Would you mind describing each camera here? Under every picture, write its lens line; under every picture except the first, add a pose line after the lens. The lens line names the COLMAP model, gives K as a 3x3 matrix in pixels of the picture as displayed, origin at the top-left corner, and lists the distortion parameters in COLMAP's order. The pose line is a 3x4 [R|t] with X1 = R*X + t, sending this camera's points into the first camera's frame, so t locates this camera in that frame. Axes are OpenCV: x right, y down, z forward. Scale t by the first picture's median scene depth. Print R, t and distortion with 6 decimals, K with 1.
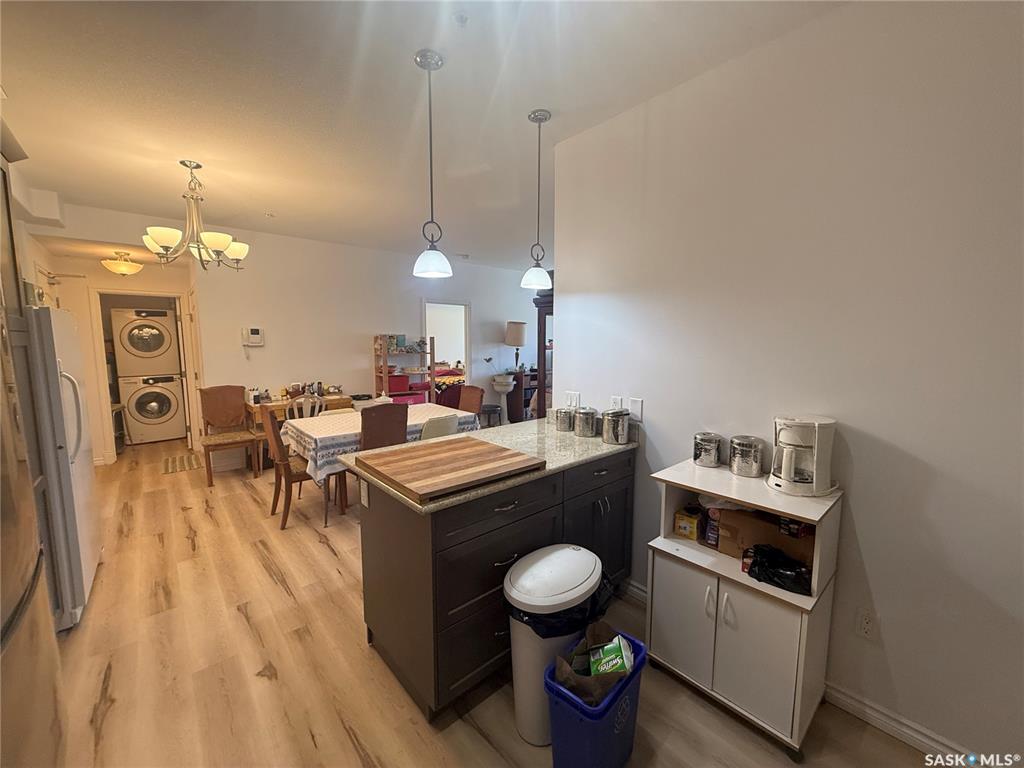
lens RADIAL K [[408.7, 0, 513.7], [0, 408.7, 384.3], [0, 0, 1]] dist [-0.000206, 0.000424]
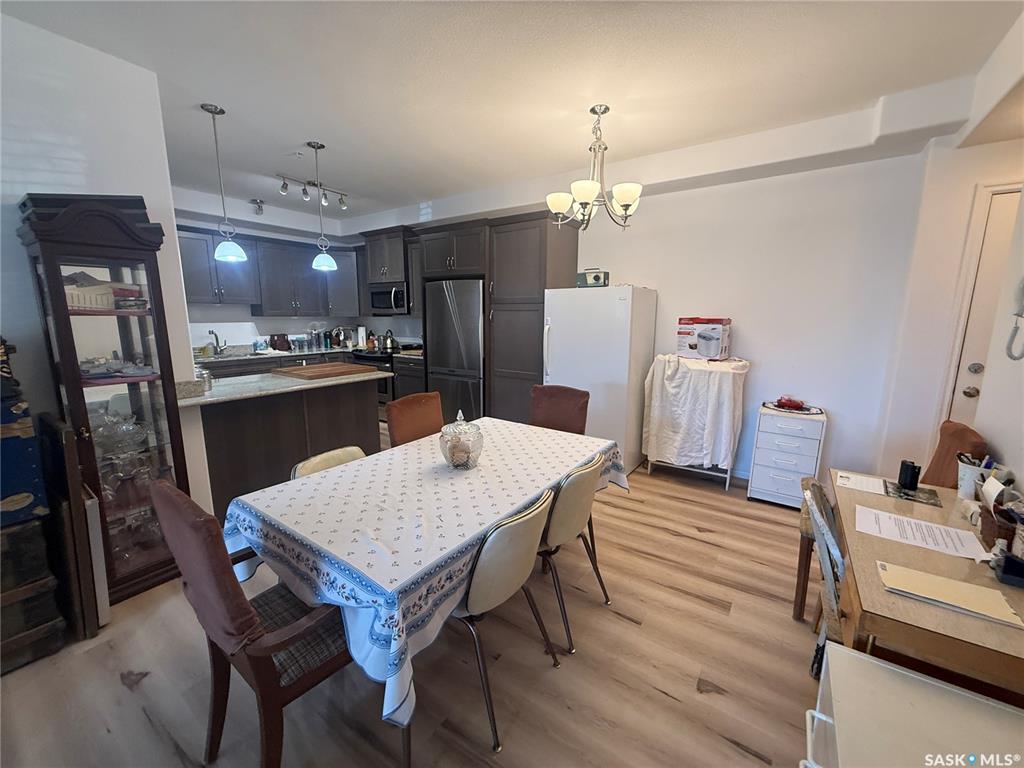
lens RADIAL K [[408.7, 0, 512.9], [0, 408.7, 382.8], [0, 0, 1]] dist [-0.000206, 0.000424]
pose [[-0.971138, 0.035630, -0.235840, -0.288242], [-0.030374, 0.962255, 0.270448, -0.153457], [0.236575, 0.269806, -0.933401, 1.552080]]
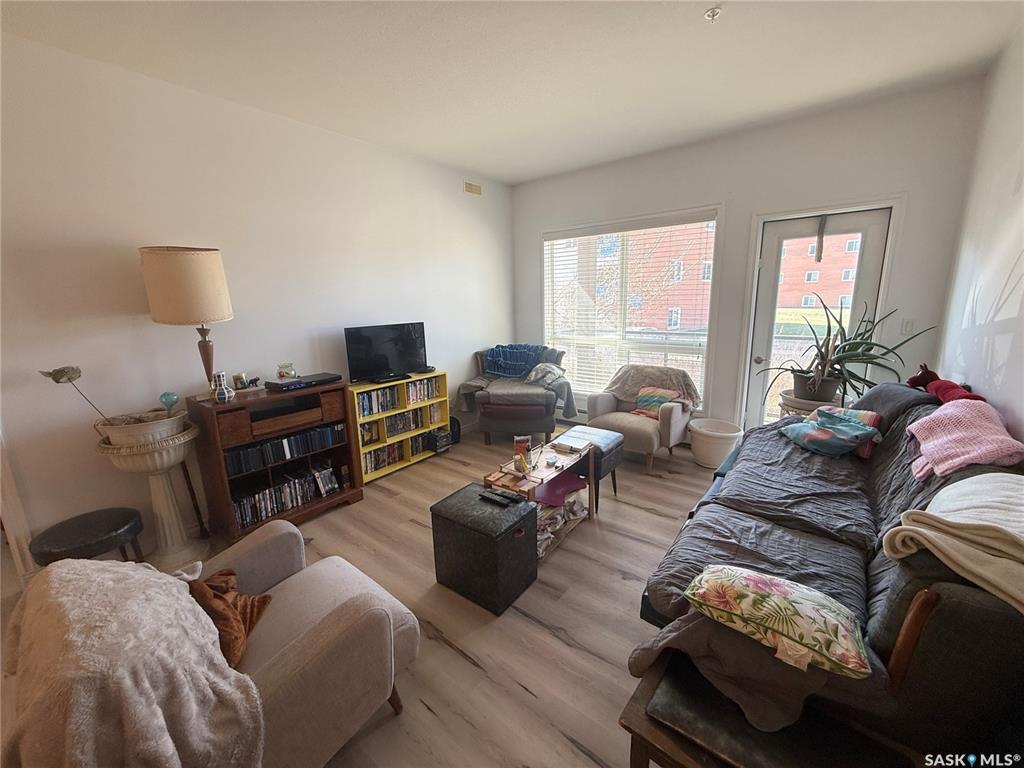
lens RADIAL K [[408.7, 0, 513.0], [0, 408.7, 387.2], [0, 0, 1]] dist [-0.000206, 0.000424]
pose [[0.984034, -0.061597, 0.166980, 0.397138], [0.043285, 0.992858, 0.111172, -0.131502], [-0.172636, -0.102169, 0.979673, 1.241417]]
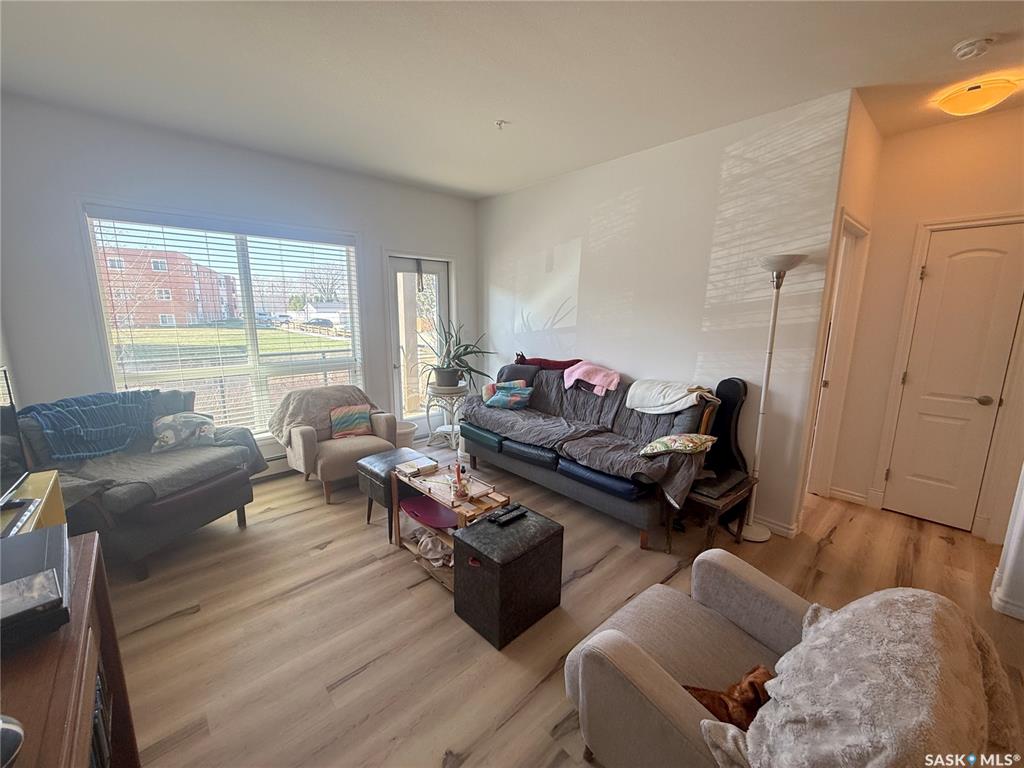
lens RADIAL K [[408.7, 0, 510.4], [0, 408.7, 385.8], [0, 0, 1]] dist [-0.000206, 0.000424]
pose [[-0.016704, -0.182949, 0.982980, -0.063850], [0.100083, 0.977874, 0.183700, -0.194478], [-0.994839, 0.101448, 0.001976, 1.774587]]
